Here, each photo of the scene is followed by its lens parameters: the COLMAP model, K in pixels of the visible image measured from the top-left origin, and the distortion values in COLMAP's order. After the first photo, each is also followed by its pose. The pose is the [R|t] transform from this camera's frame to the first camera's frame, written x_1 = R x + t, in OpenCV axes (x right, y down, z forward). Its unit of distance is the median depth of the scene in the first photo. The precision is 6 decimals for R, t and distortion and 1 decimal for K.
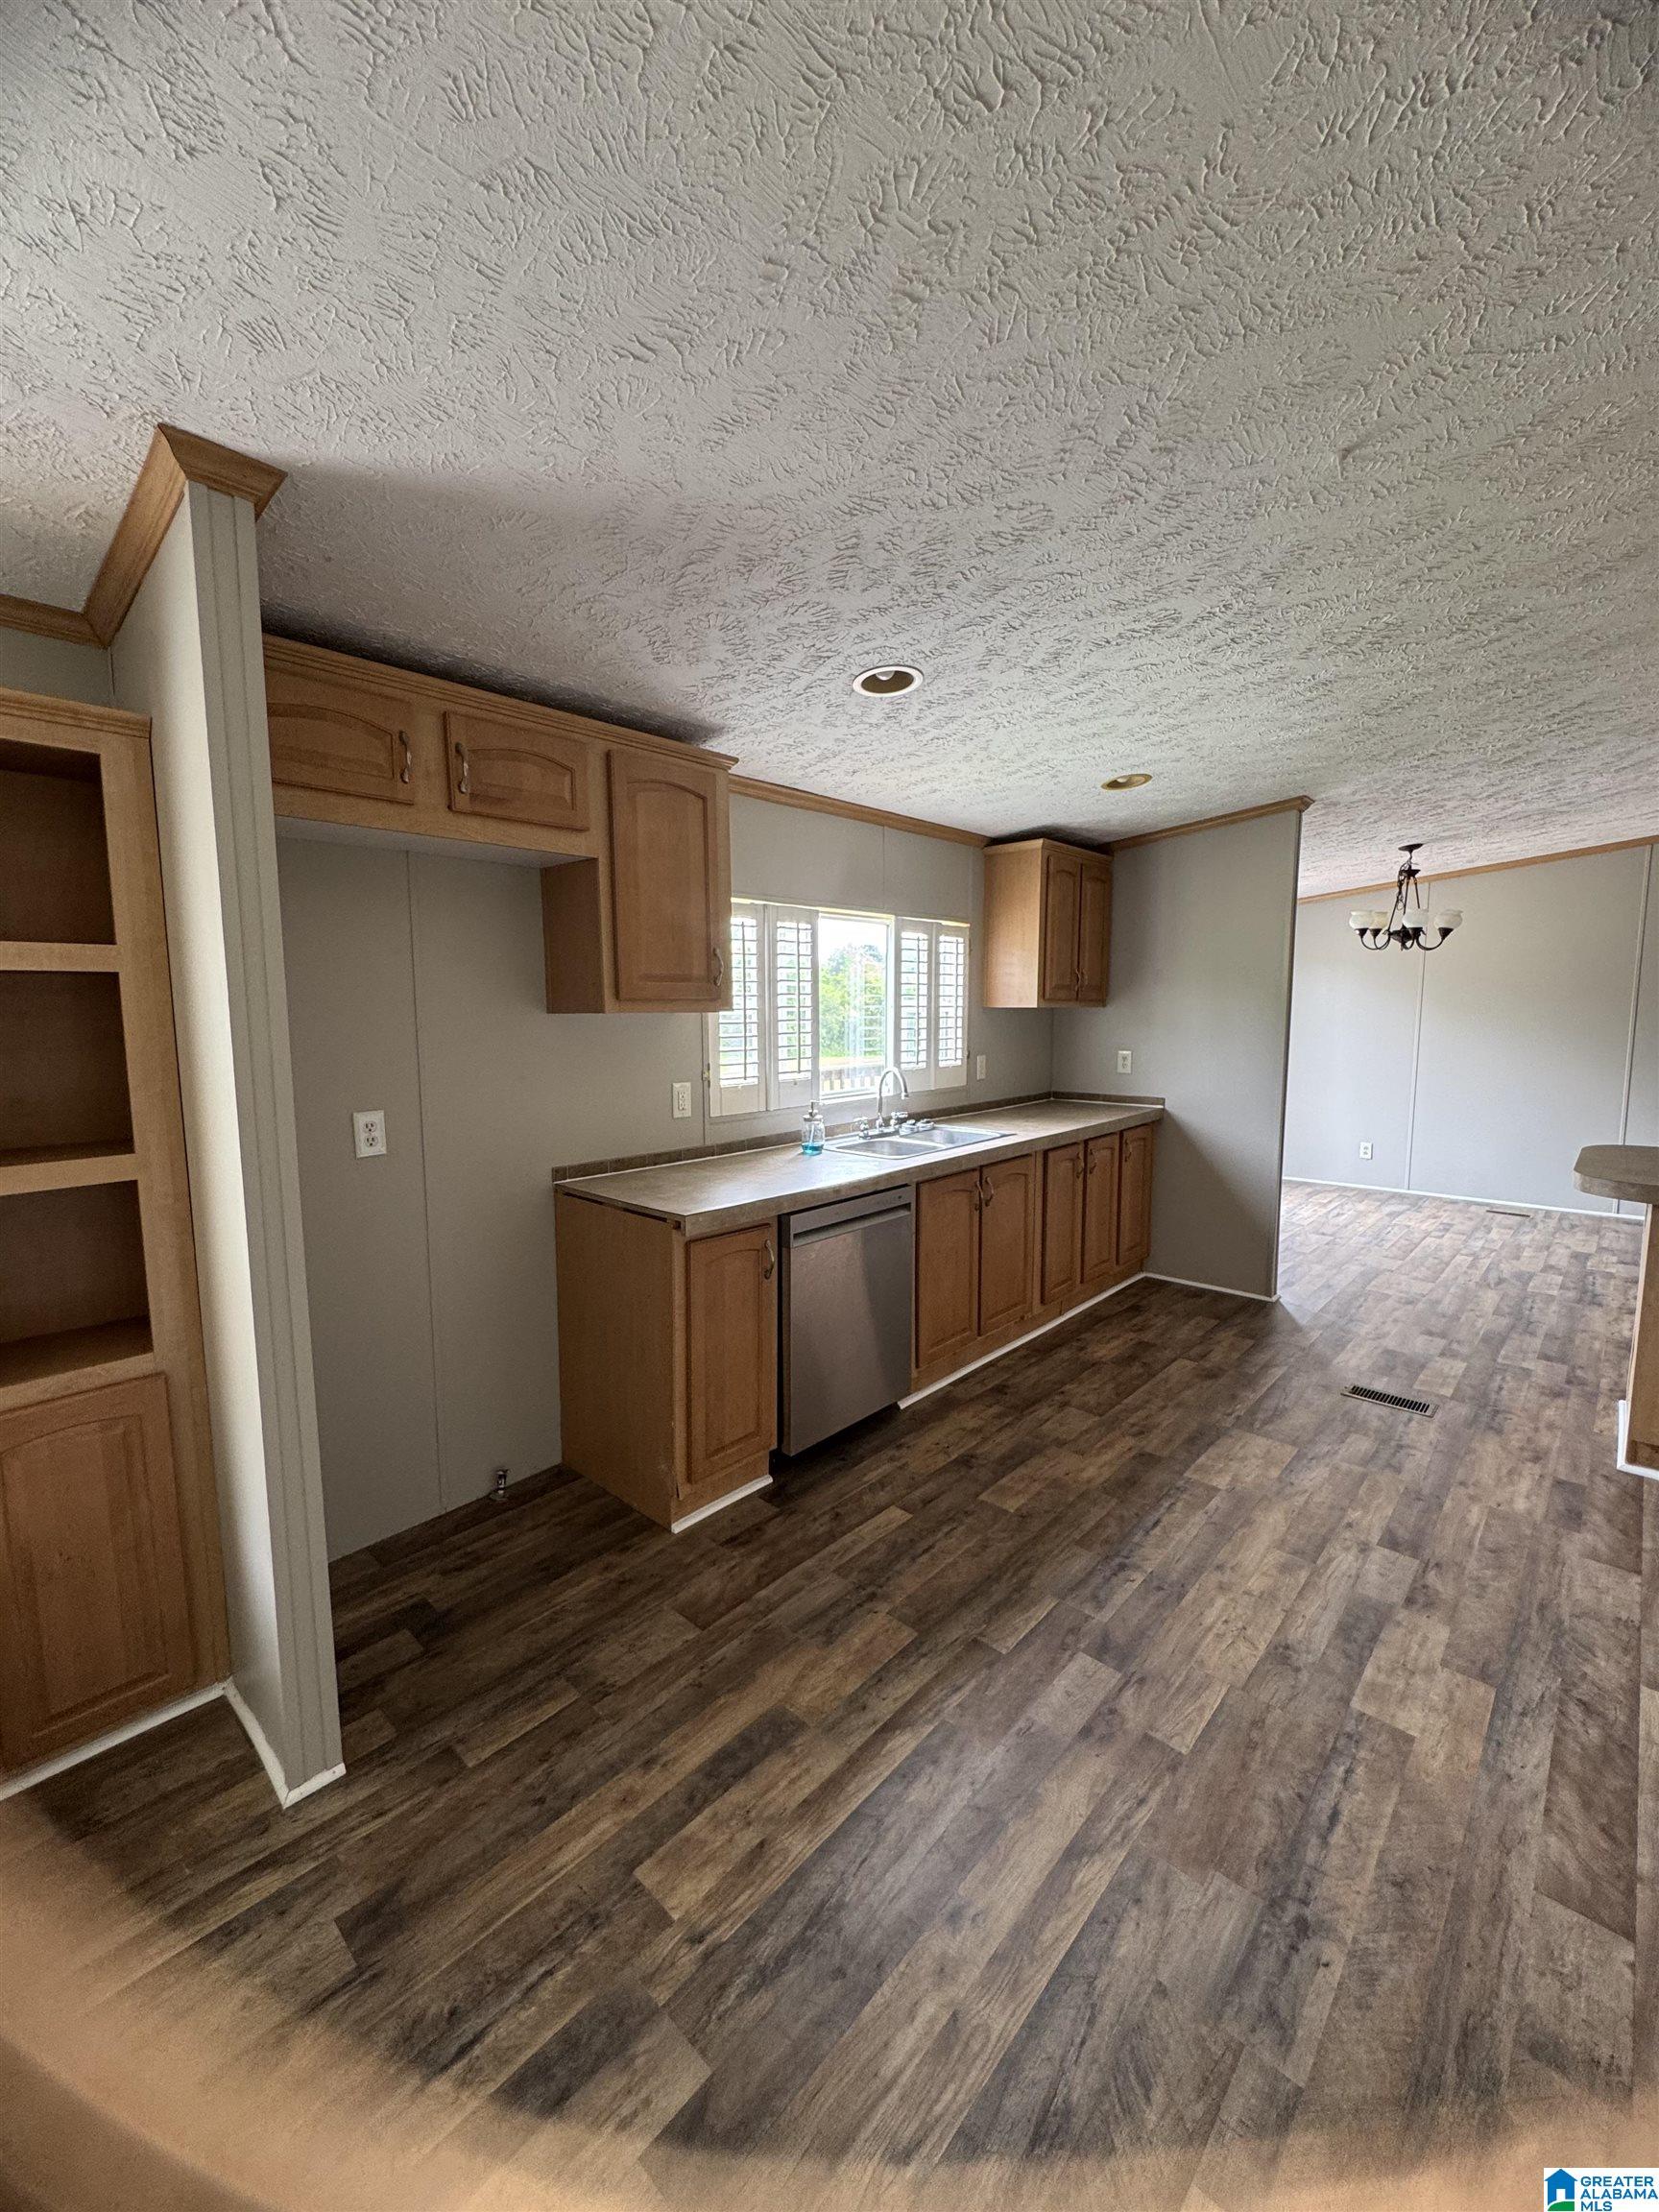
lens RADIAL K [[885.8, 0, 834.1], [0, 885.8, 1115.9], [0, 0, 1]] dist [-0.001836, -0.000074]
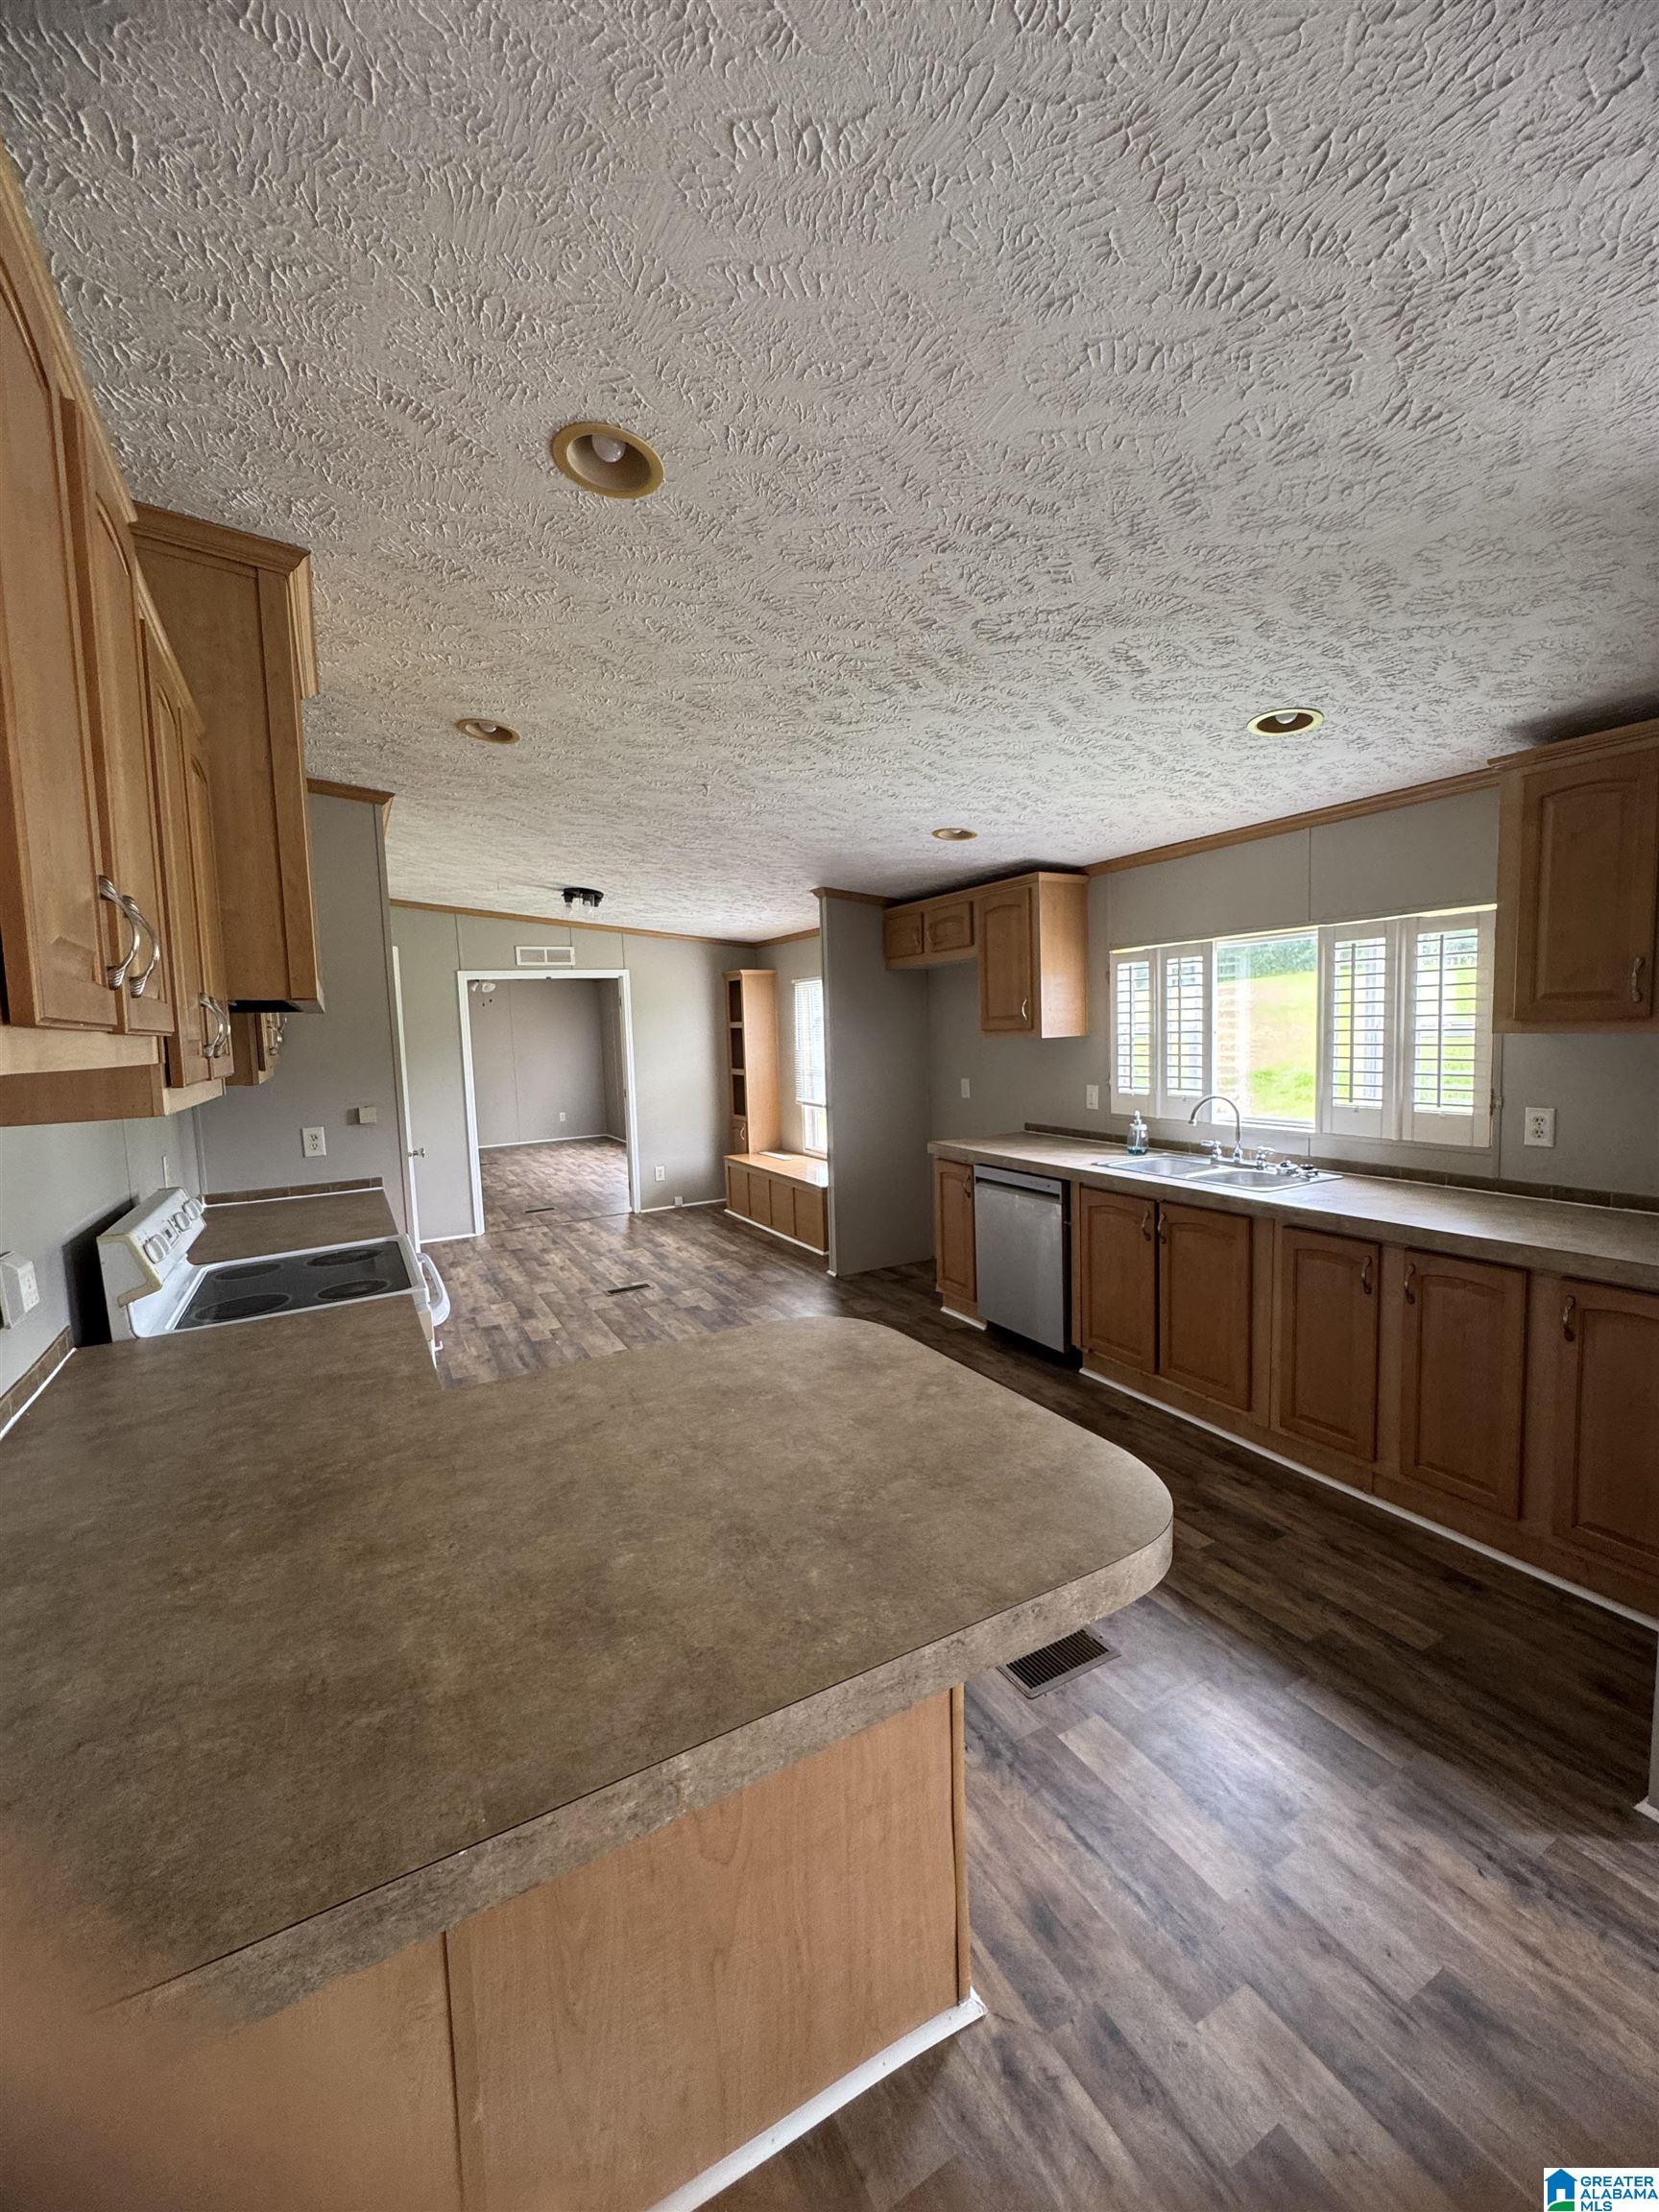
lens RADIAL K [[885.8, 0, 826.5], [0, 885.8, 1098.9], [0, 0, 1]] dist [-0.001836, -0.000074]
pose [[-0.328460, 0.094345, -0.939794, 1.649740], [-0.080930, 0.988528, 0.127523, -0.203825], [0.941044, 0.117944, -0.317057, 1.313285]]
